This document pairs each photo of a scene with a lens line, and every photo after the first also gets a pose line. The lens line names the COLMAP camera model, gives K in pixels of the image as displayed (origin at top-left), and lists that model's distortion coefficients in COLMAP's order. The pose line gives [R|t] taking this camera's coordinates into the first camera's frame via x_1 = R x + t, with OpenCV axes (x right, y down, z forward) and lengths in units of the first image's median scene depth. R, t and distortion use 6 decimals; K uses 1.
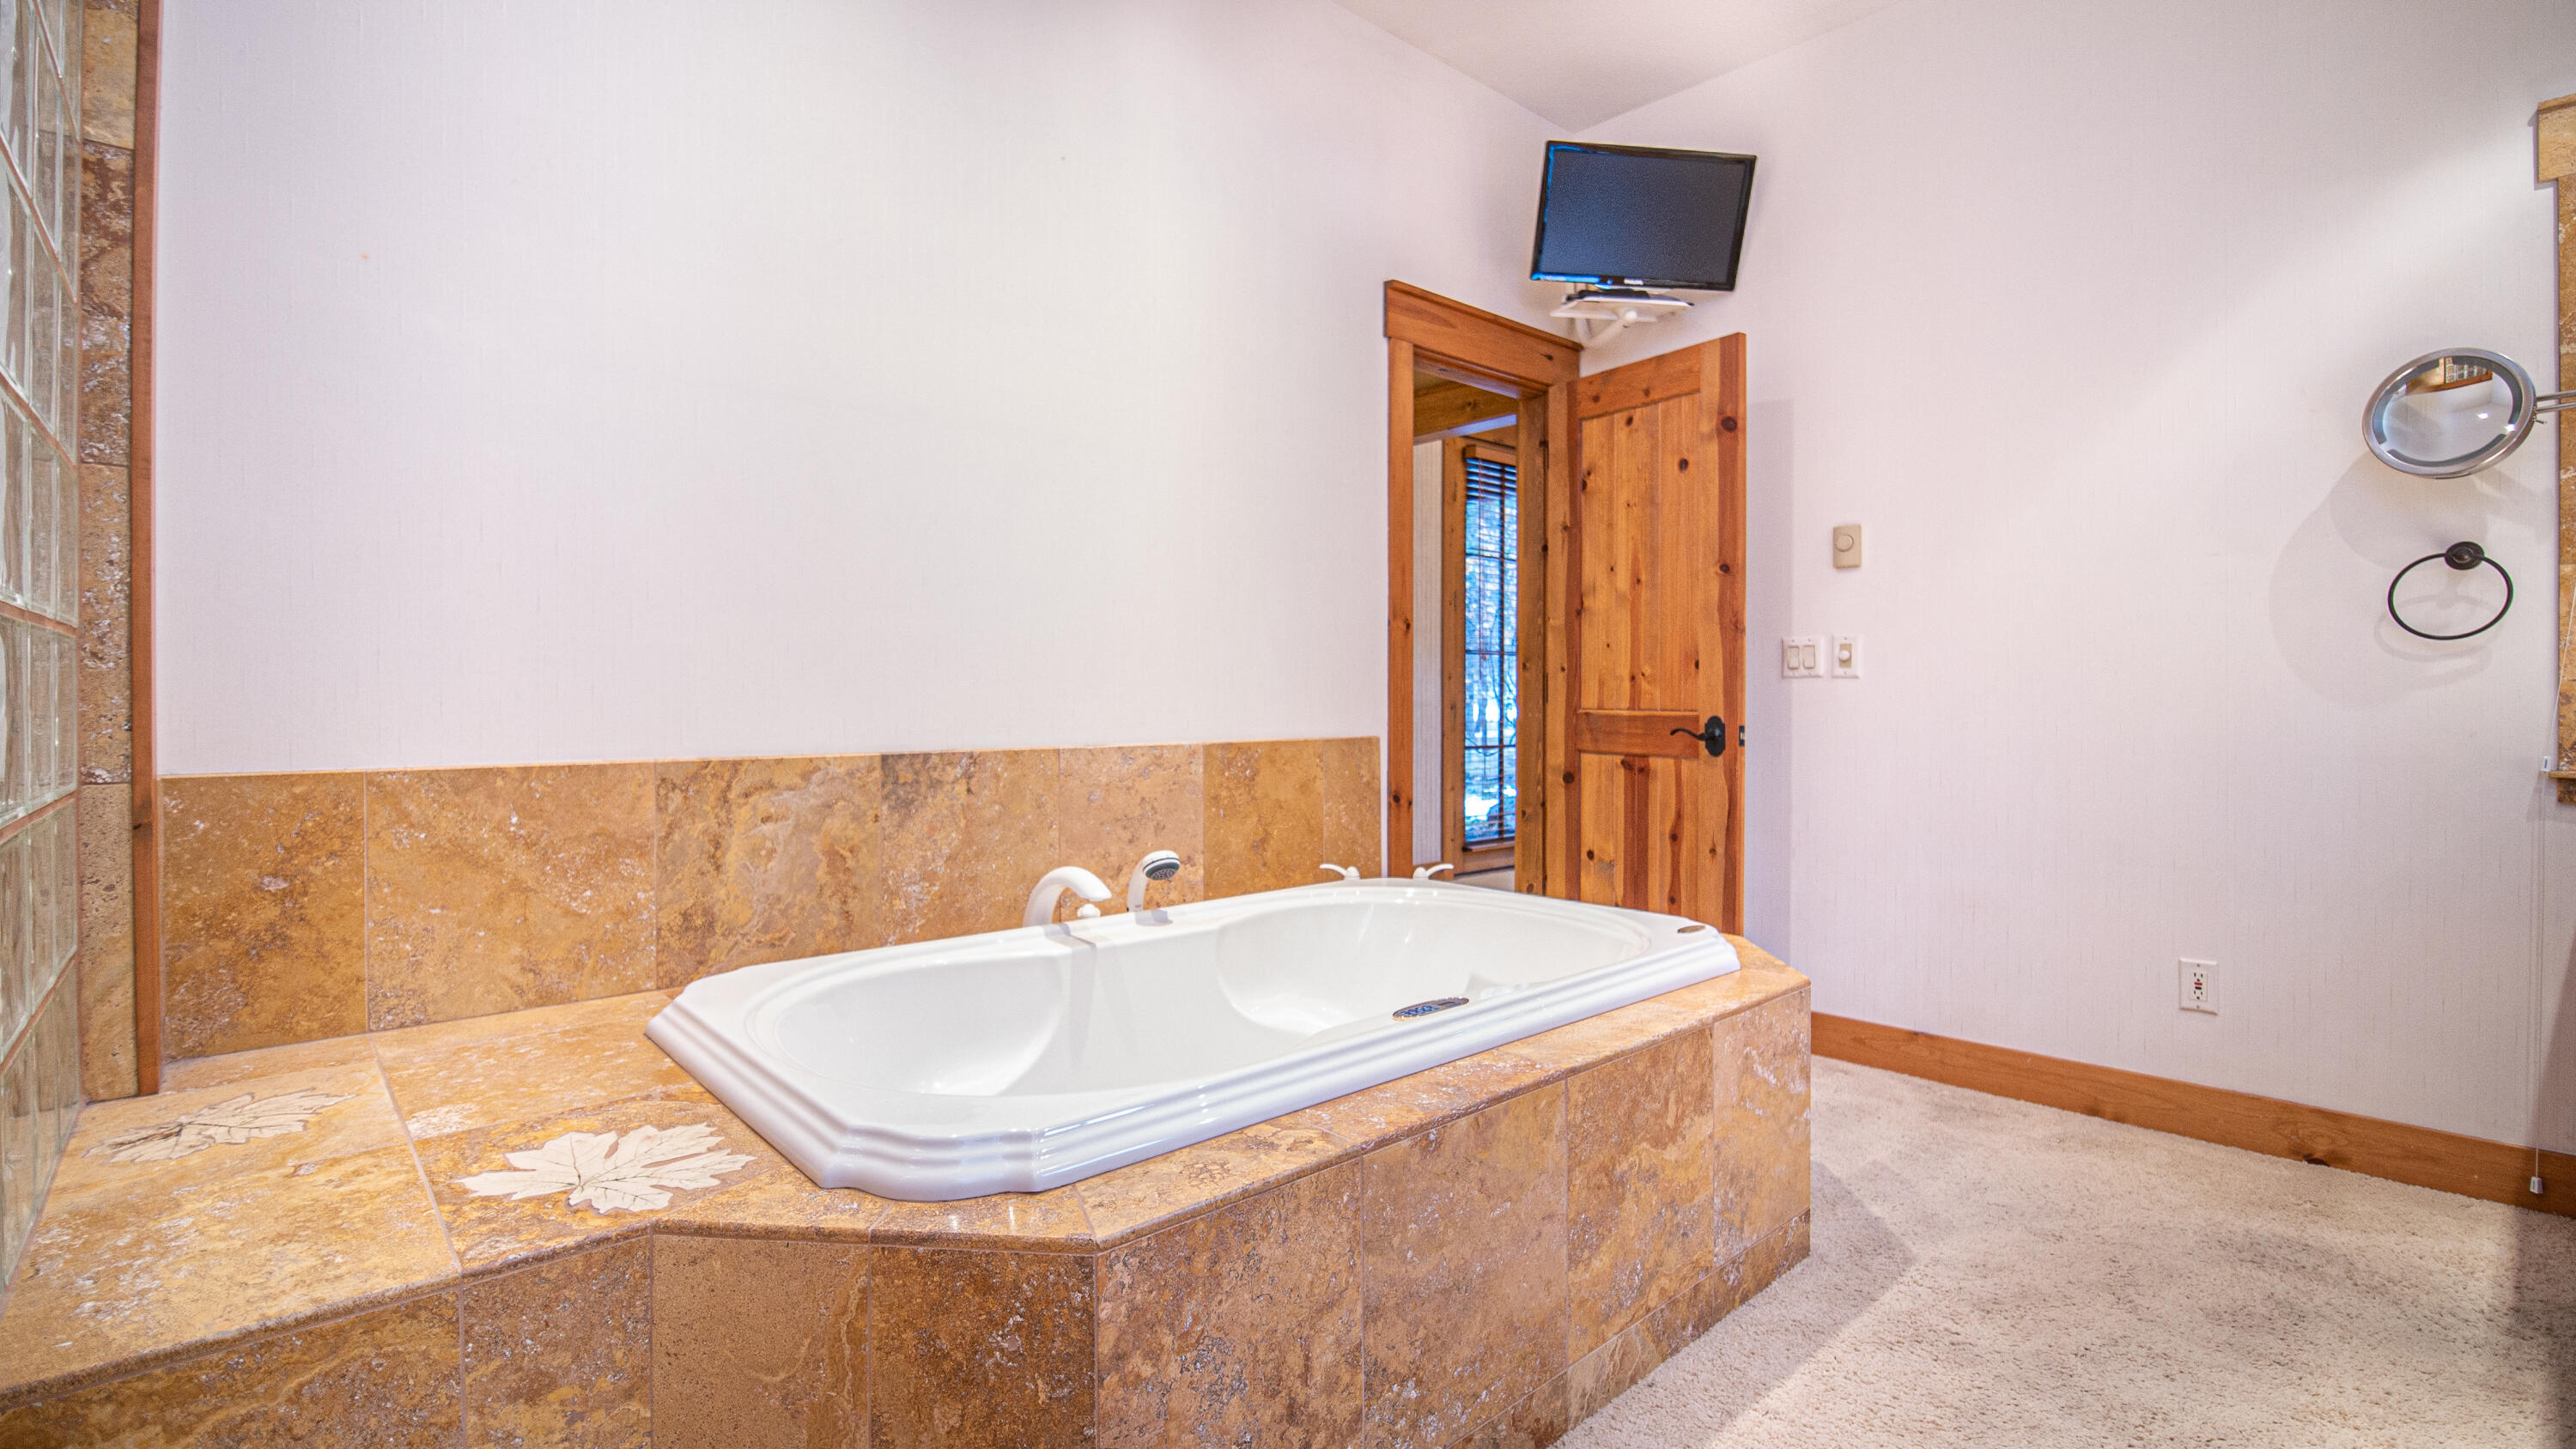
lens RADIAL K [[1161.4, 0, 1283.8], [0, 1161.4, 712.0], [0, 0, 1]] dist [-0.016167, -0.001582]
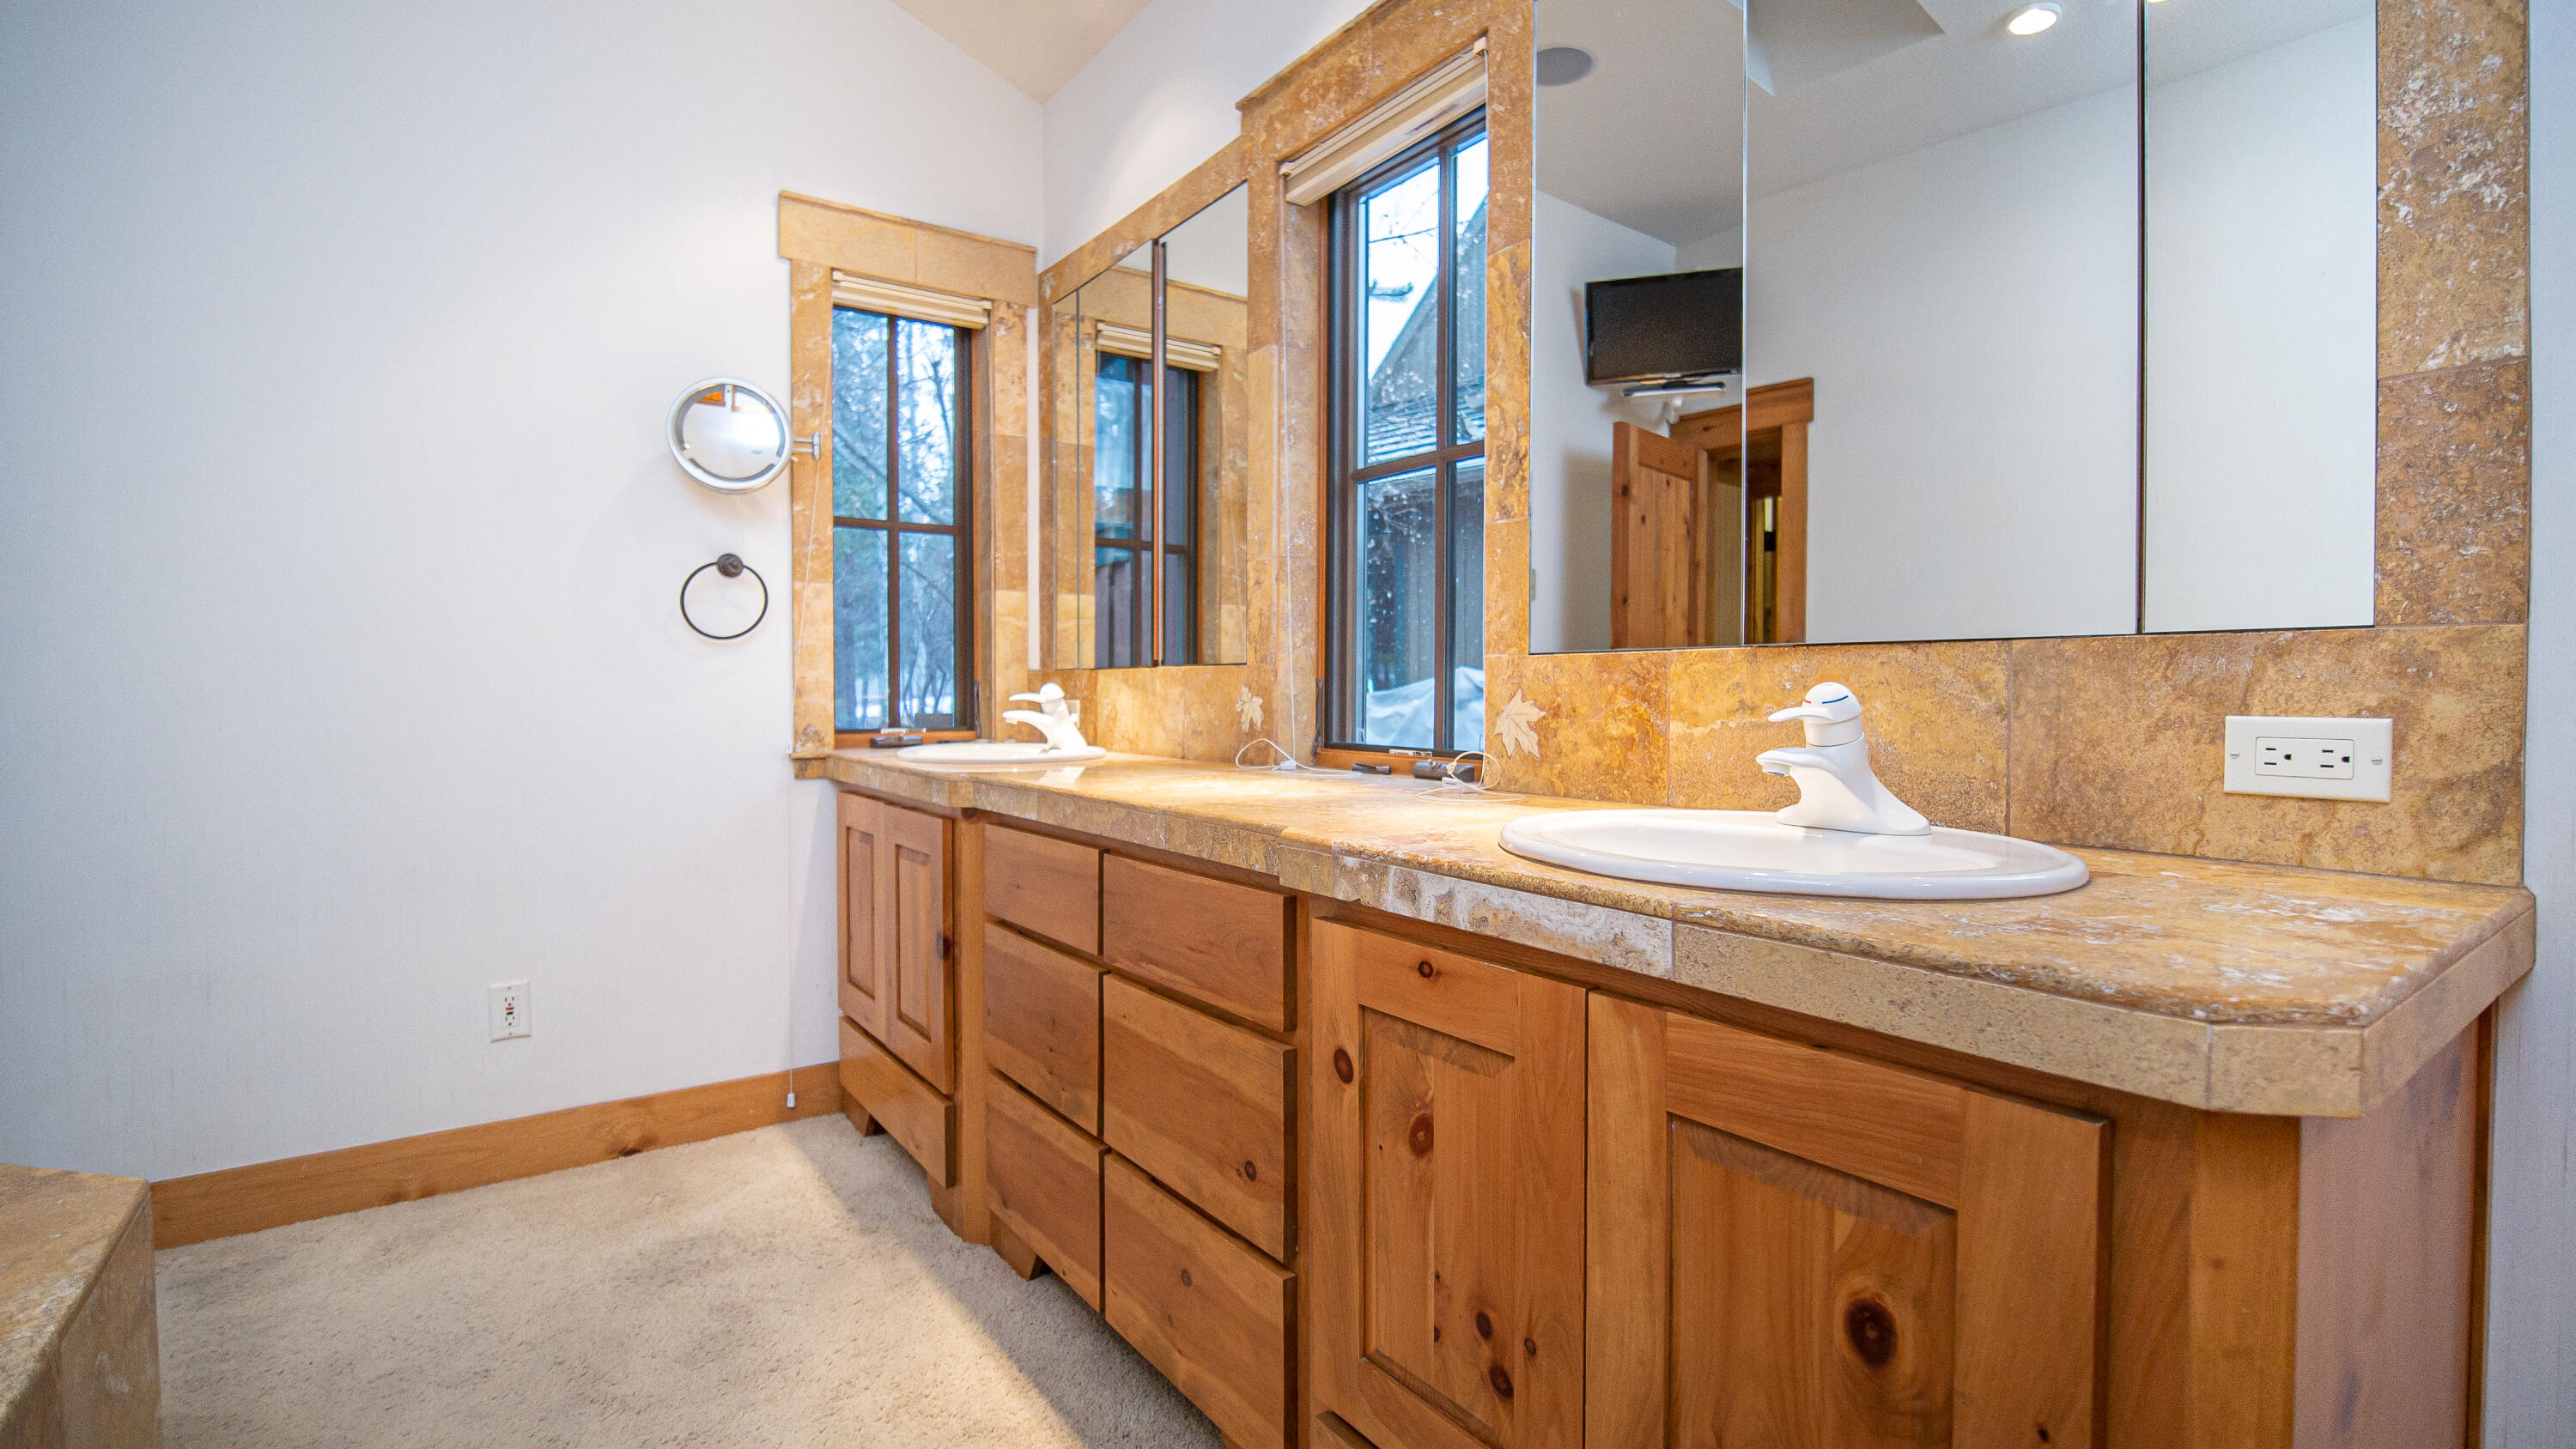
lens RADIAL K [[1161.4, 0, 1284.8], [0, 1161.4, 706.5], [0, 0, 1]] dist [-0.016167, -0.001582]
pose [[0.110168, -0.012487, 0.993835, -0.039166], [0.014797, 0.999831, 0.010922, -0.002017], [-0.993803, 0.013502, 0.110334, 0.333880]]
